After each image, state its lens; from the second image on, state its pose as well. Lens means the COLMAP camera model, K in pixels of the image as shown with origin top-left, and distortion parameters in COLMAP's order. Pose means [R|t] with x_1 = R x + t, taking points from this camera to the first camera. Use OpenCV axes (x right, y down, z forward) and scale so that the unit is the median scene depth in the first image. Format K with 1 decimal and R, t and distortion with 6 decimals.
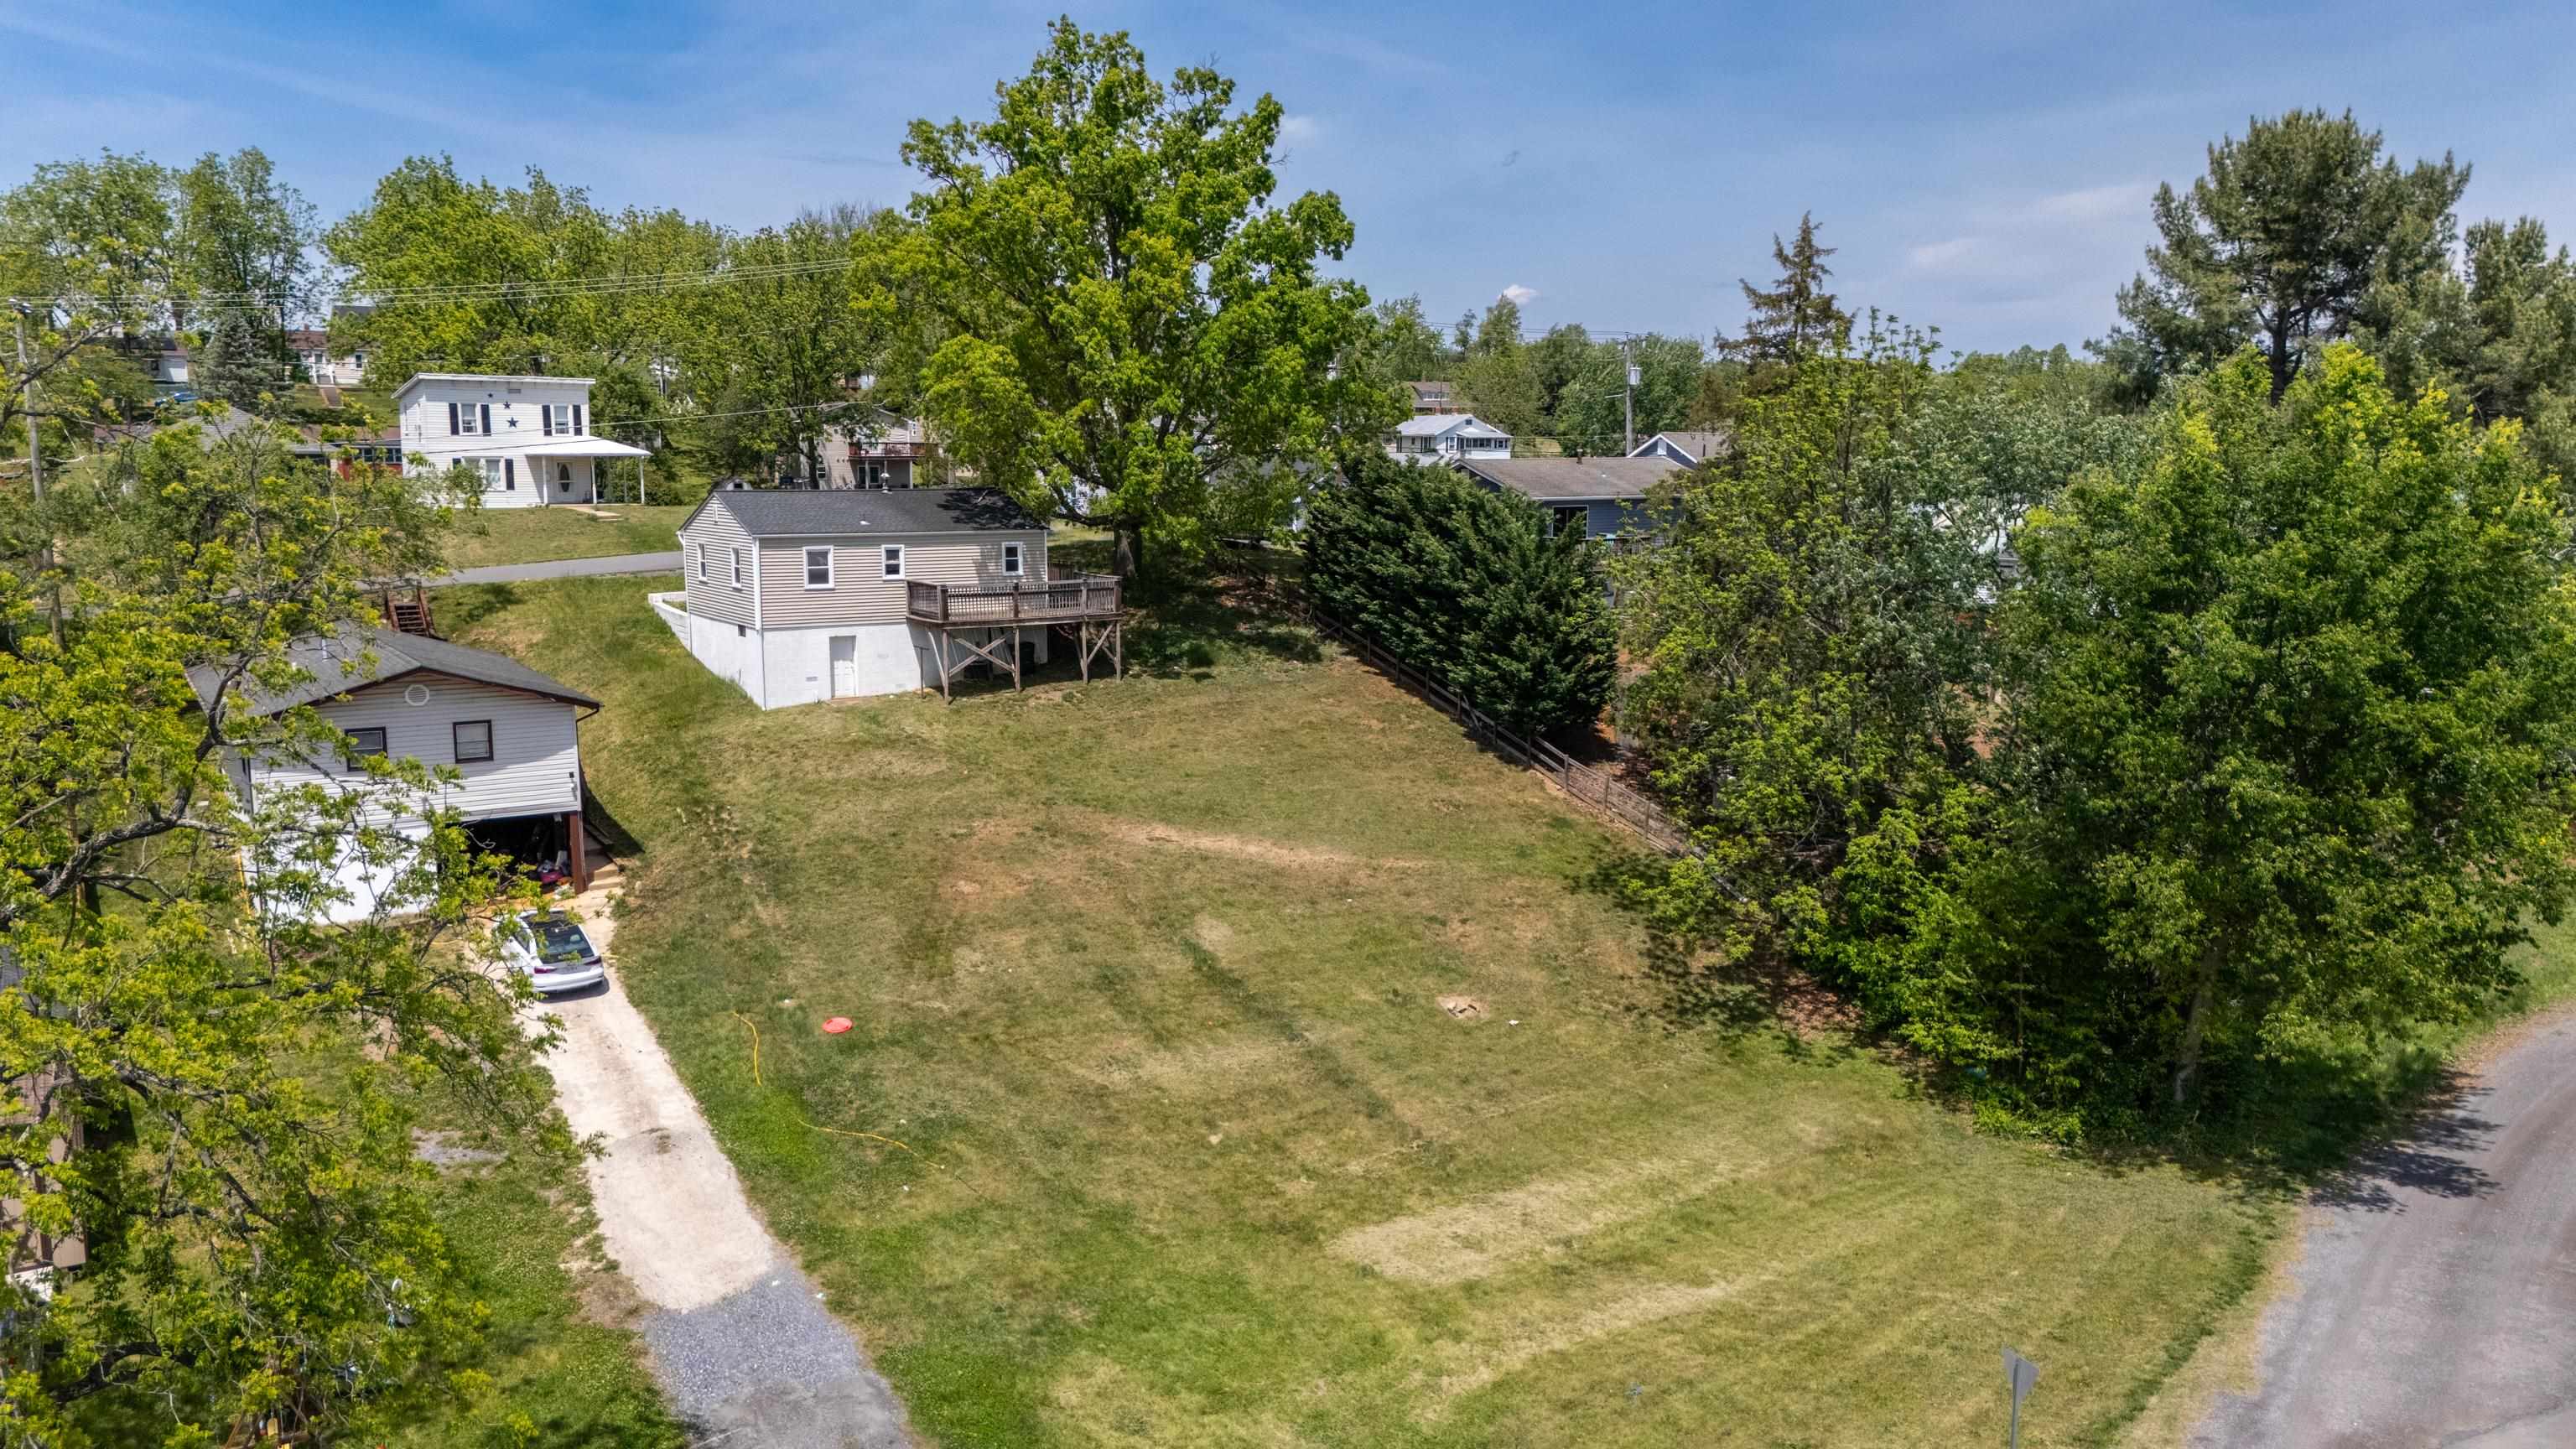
lens RADIAL K [[1887.9, 0, 1288.0], [0, 1887.9, 724.5], [0, 0, 1]] dist [0.079247, -0.083964]
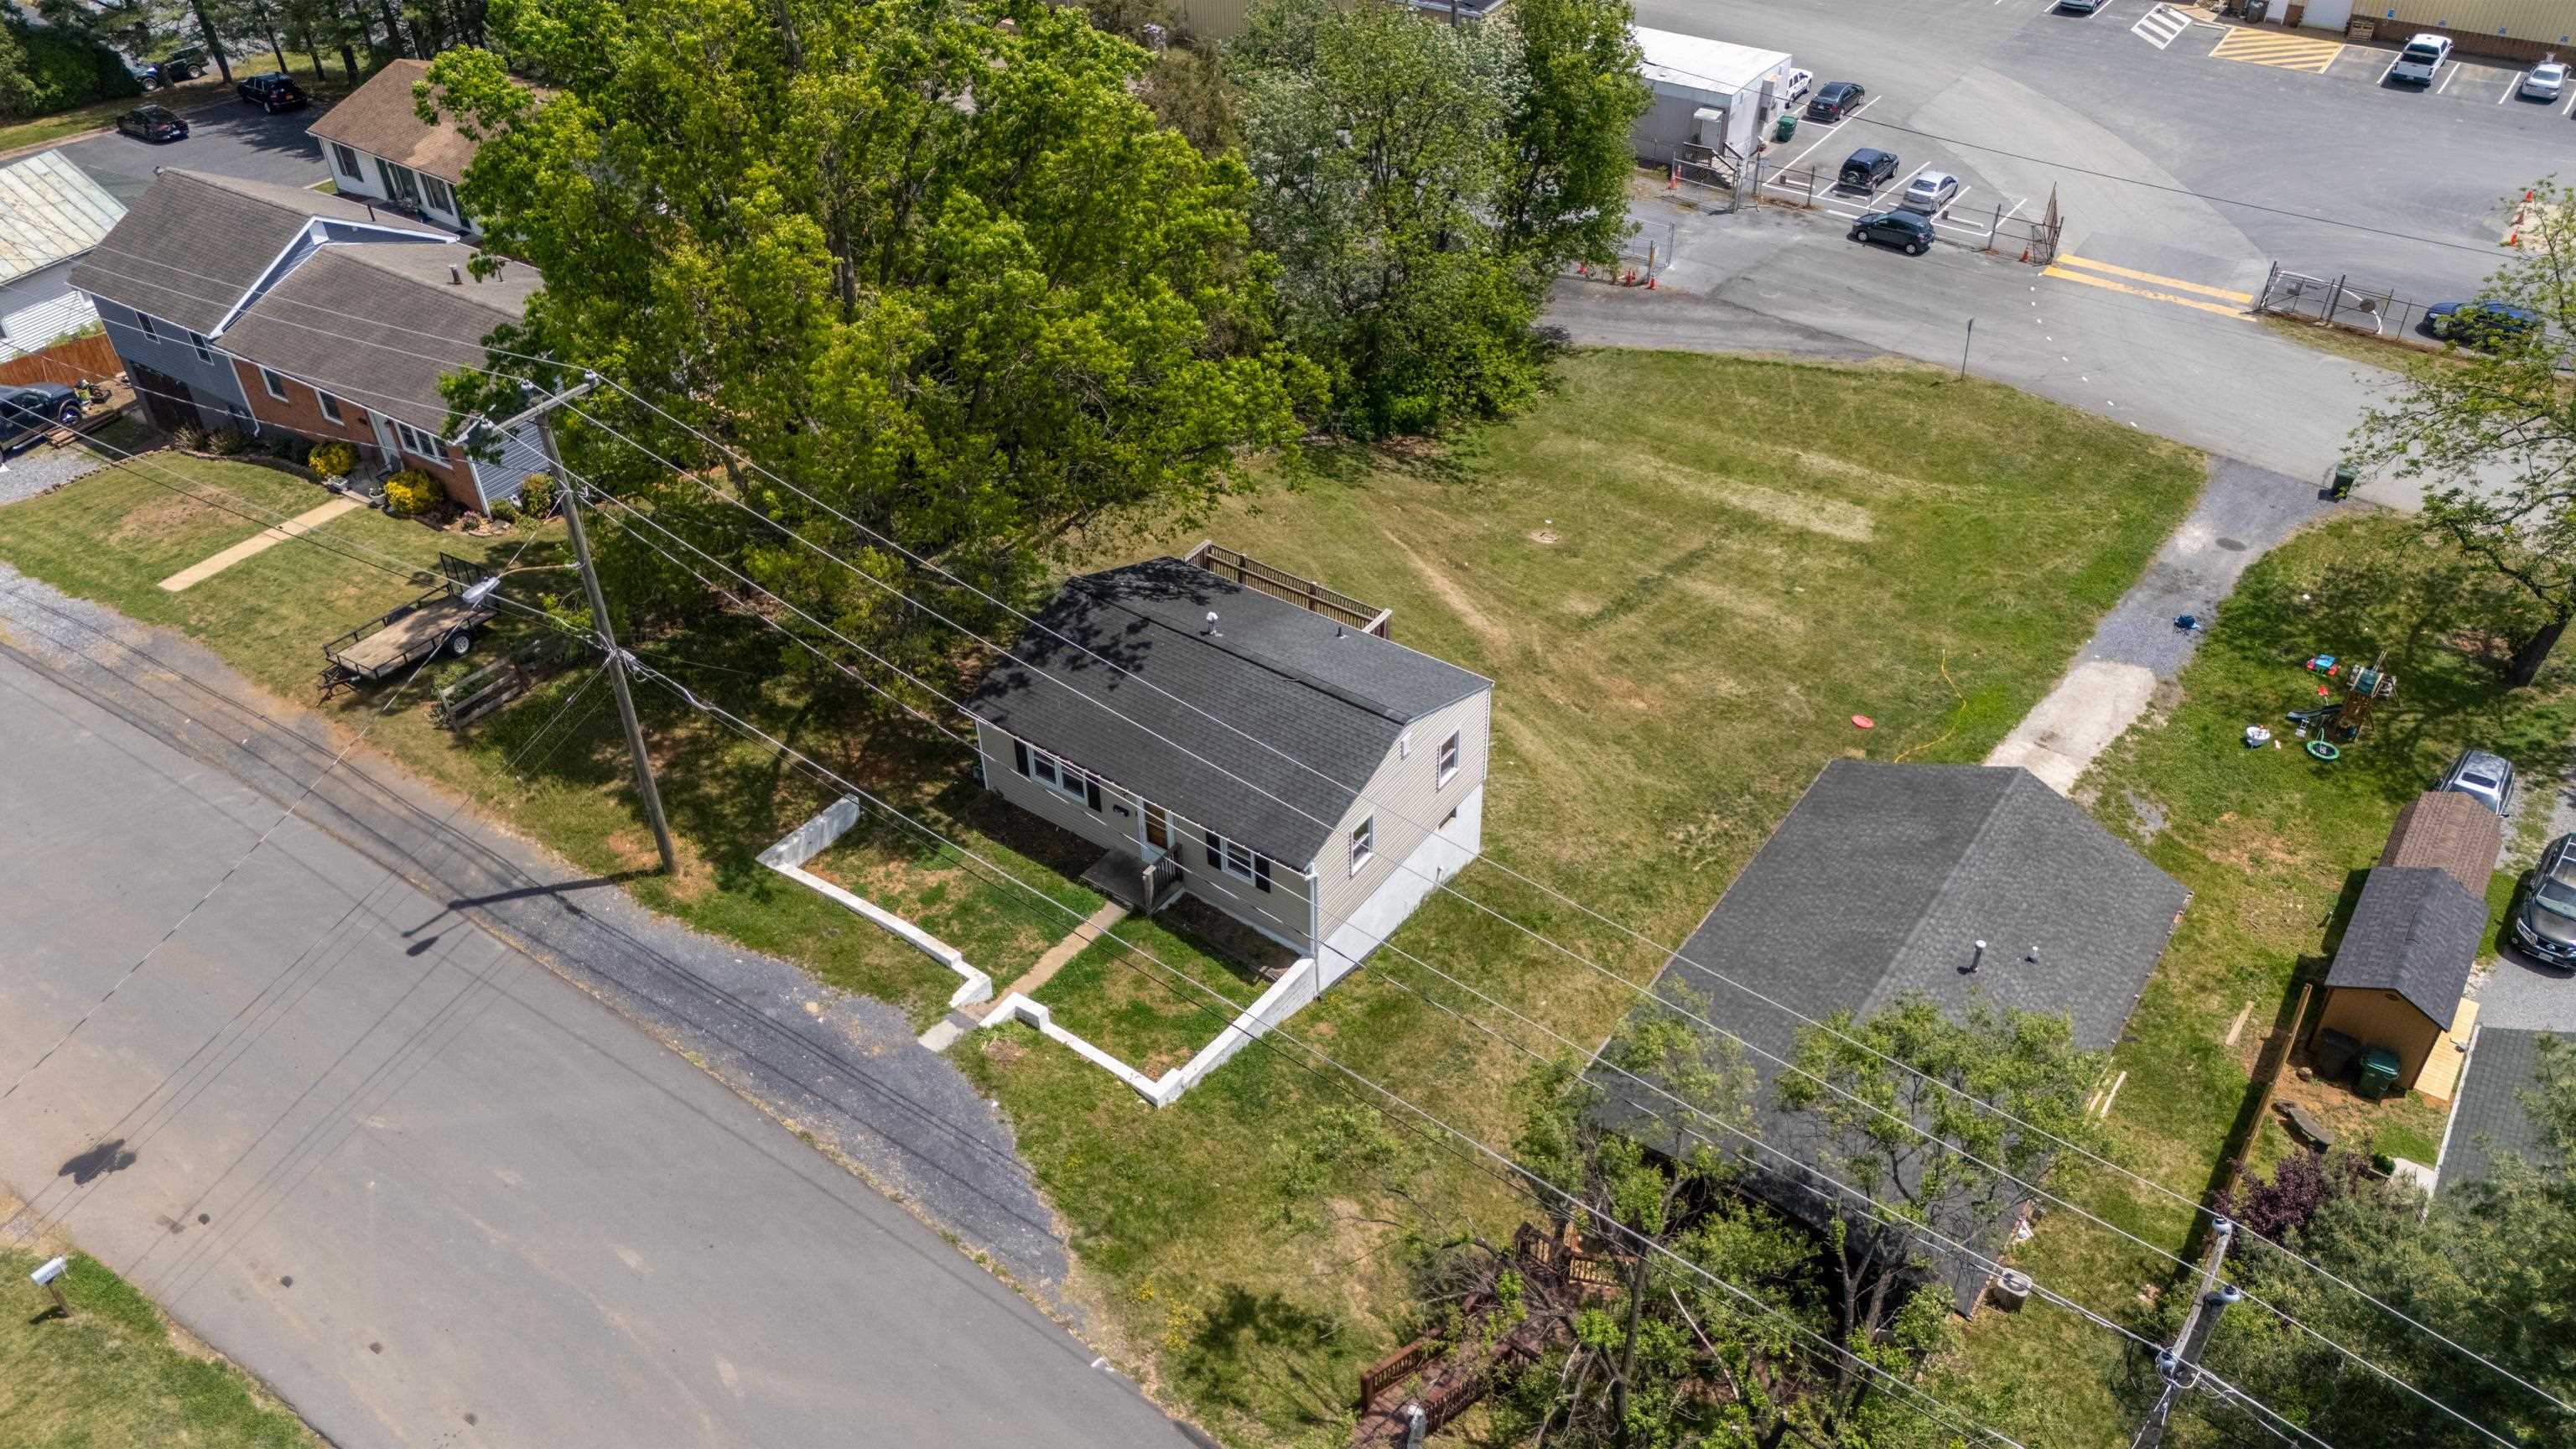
lens RADIAL K [[1887.9, 0, 1288.0], [0, 1887.9, 724.5], [0, 0, 1]] dist [0.079247, -0.083964]
pose [[-0.369643, -0.558168, 0.742841, -0.818755], [0.155350, 0.751086, 0.641666, -0.582942], [-0.916095, 0.352588, -0.190922, 1.216262]]
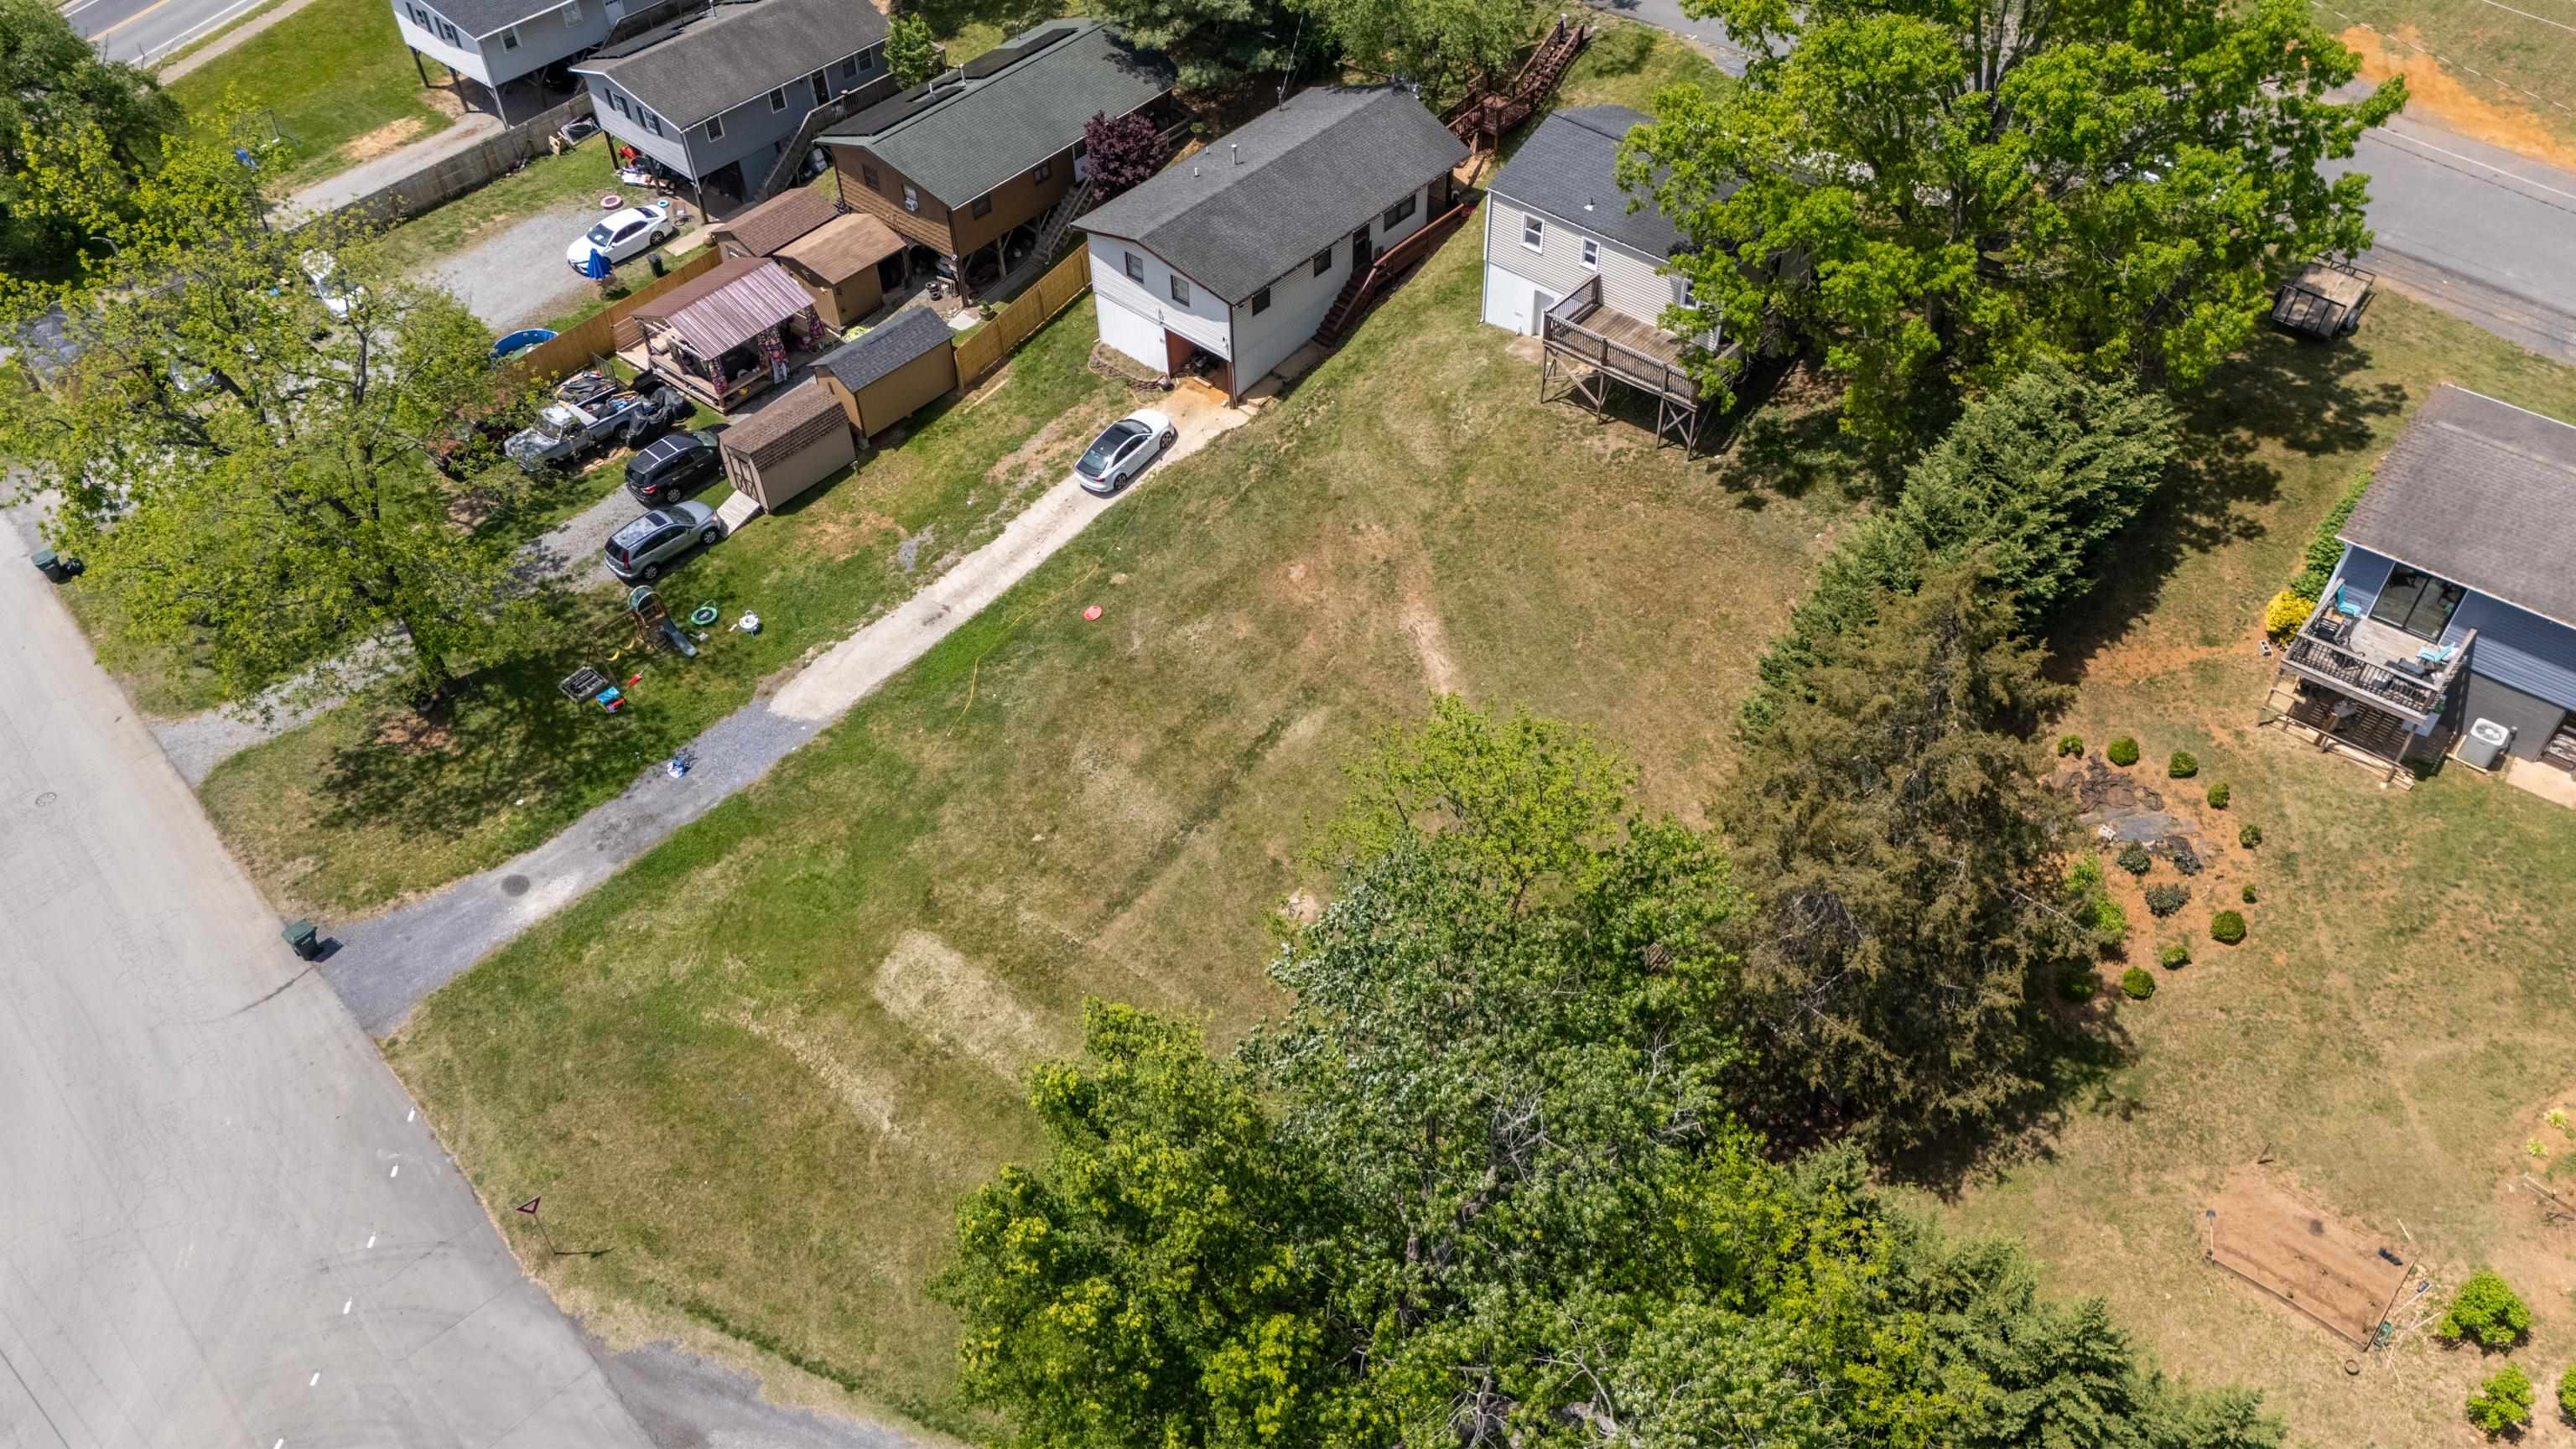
lens RADIAL K [[1913.3, 0, 1299.1], [0, 1913.3, 731.5], [0, 0, 1]] dist [0.089839, -0.077224]
pose [[0.274992, 0.680500, -0.679190, 0.693599], [-0.117721, 0.724942, 0.678676, -0.630929], [0.954212, -0.106675, 0.279463, 0.526667]]
